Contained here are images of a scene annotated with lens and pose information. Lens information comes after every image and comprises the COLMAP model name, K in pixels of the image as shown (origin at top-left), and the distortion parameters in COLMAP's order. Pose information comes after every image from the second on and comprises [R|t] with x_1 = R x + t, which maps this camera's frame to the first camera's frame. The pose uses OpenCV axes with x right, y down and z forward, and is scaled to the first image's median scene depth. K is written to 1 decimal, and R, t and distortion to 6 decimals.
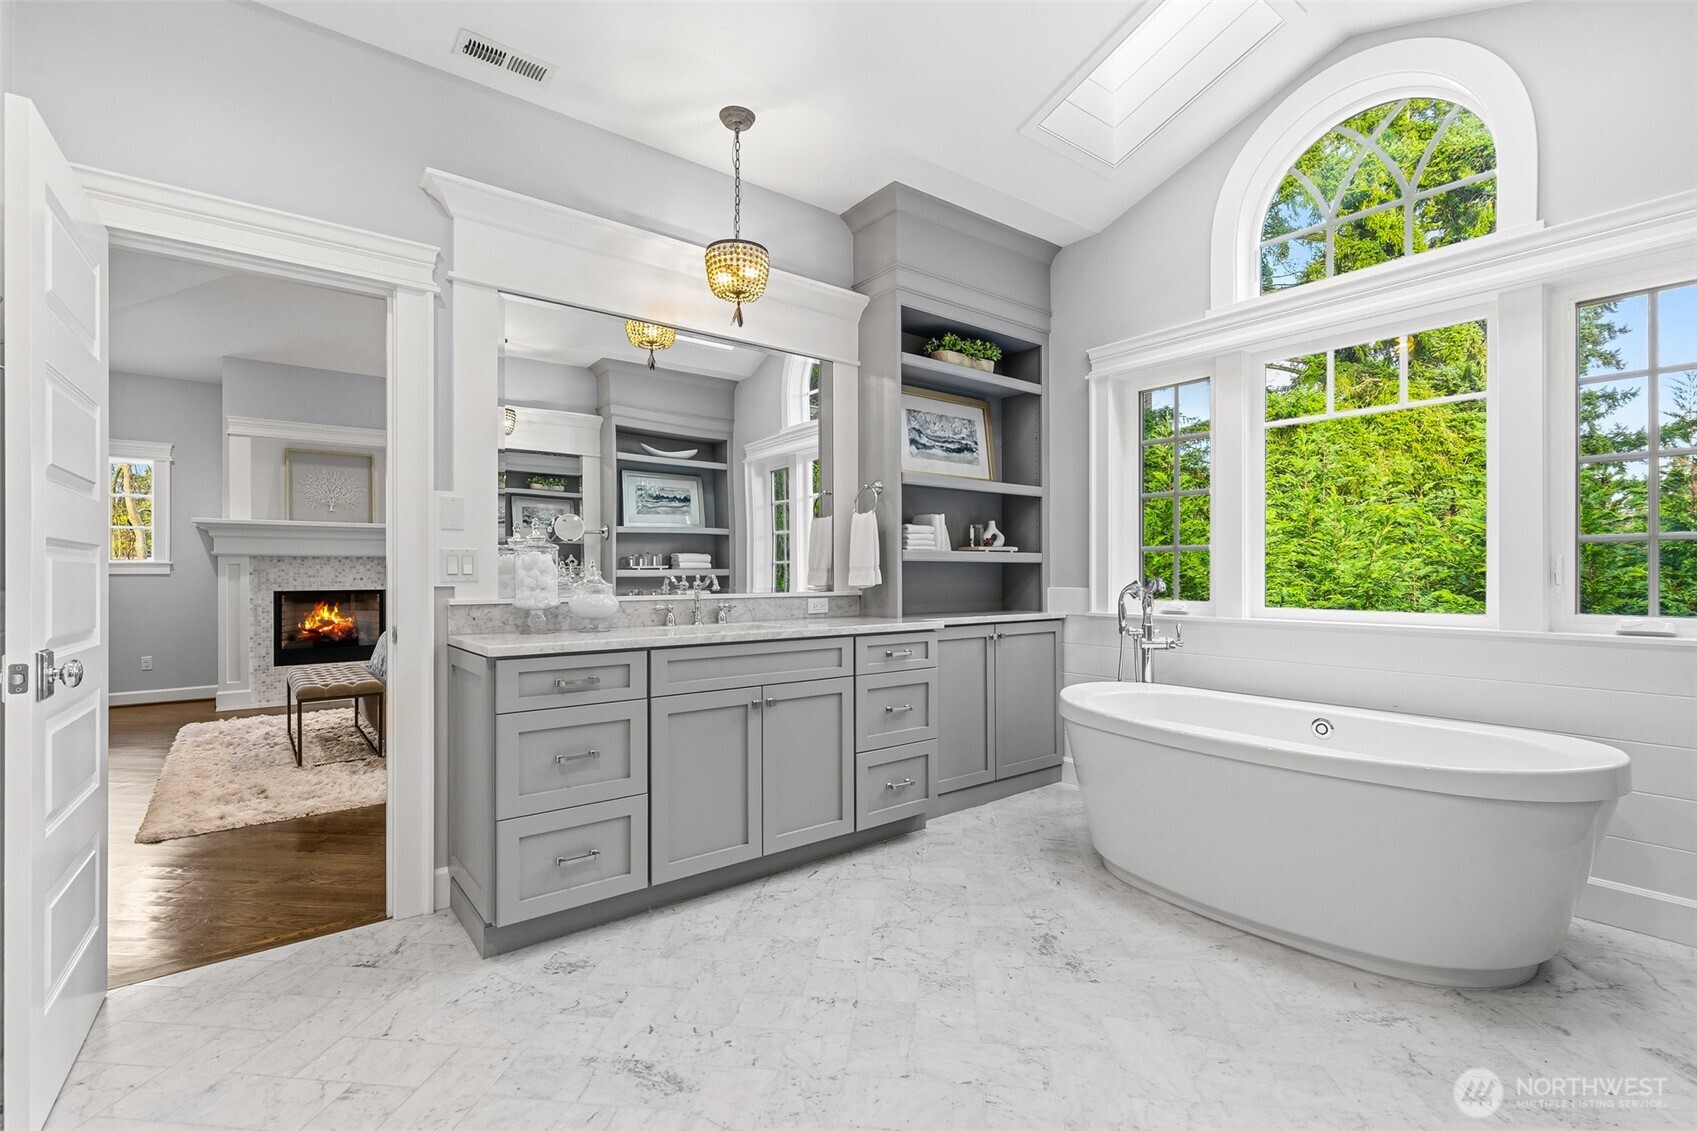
lens RADIAL K [[776.4, 0, 850.8], [0, 776.4, 571.0], [0, 0, 1]] dist [0.011631, 0.000593]
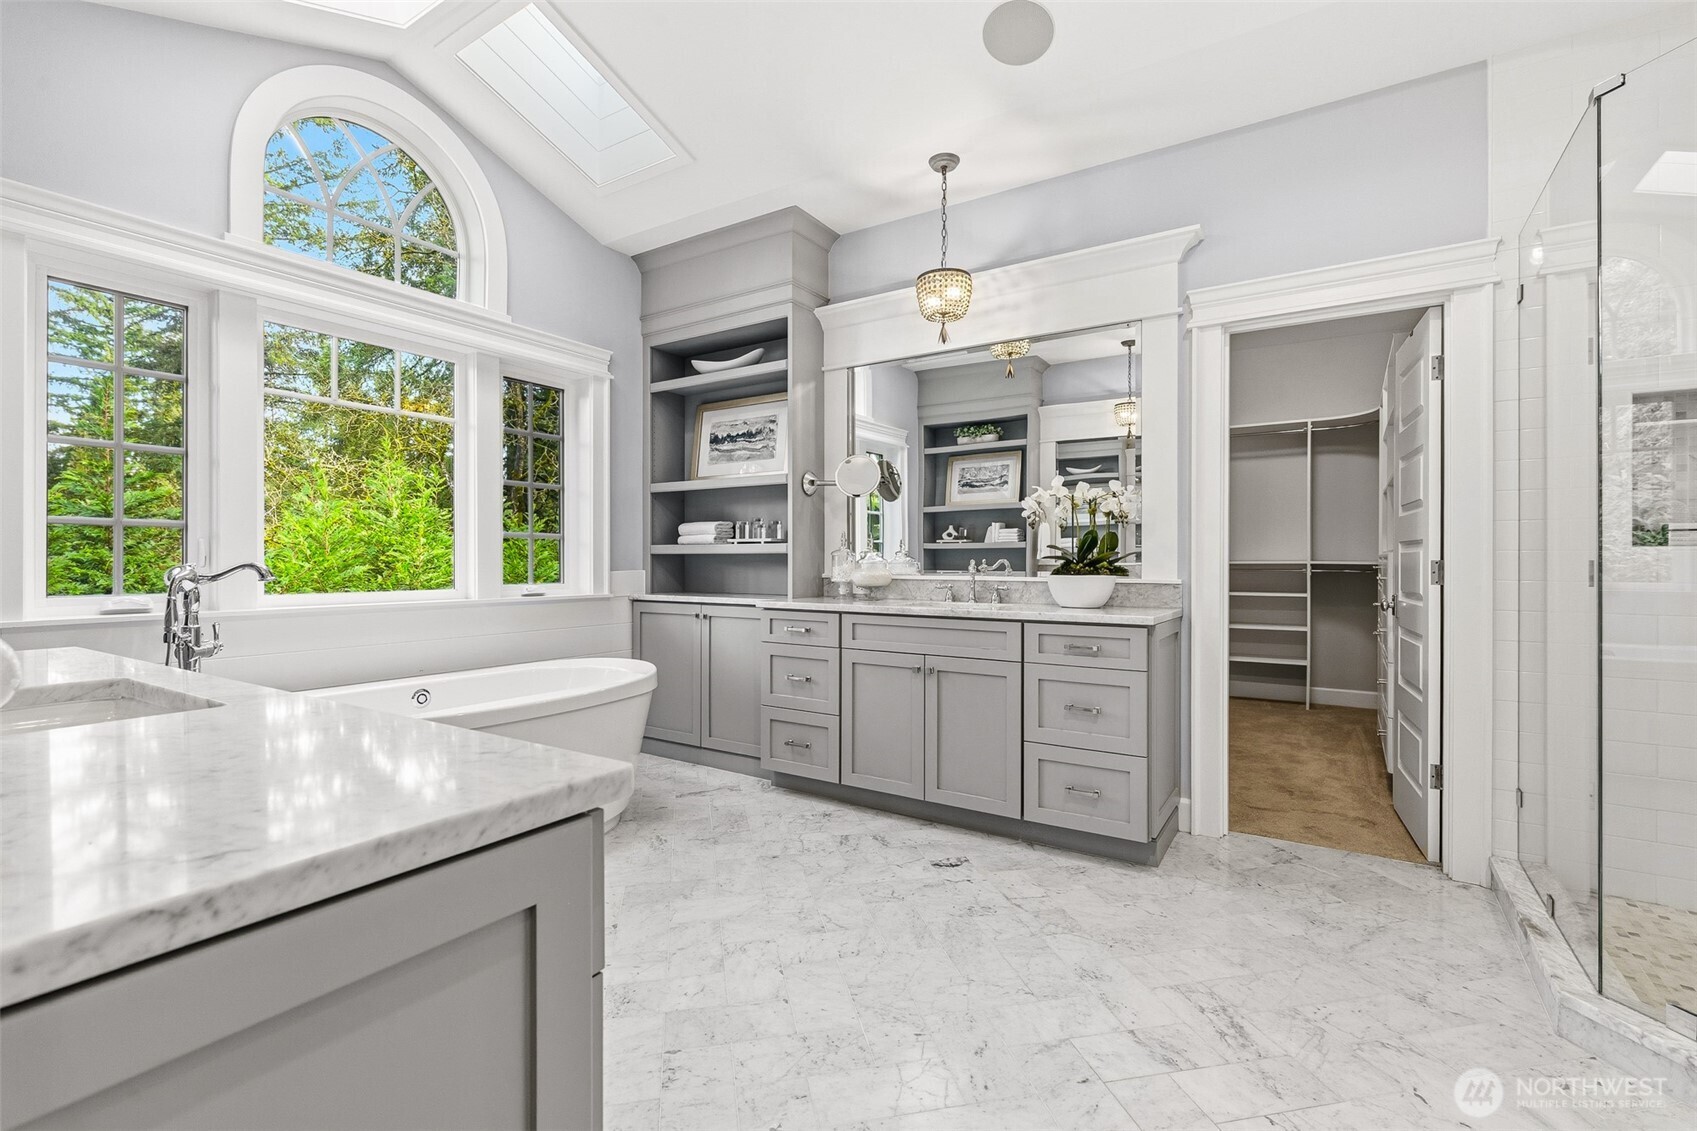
lens RADIAL K [[776.4, 0, 848.0], [0, 776.4, 563.5], [0, 0, 1]] dist [0.011631, 0.000593]
pose [[-0.320752, -0.000022, 0.947163, -0.727275], [0.005216, 0.999985, 0.001789, 0.016330], [-0.947149, 0.005514, -0.320747, 0.913634]]
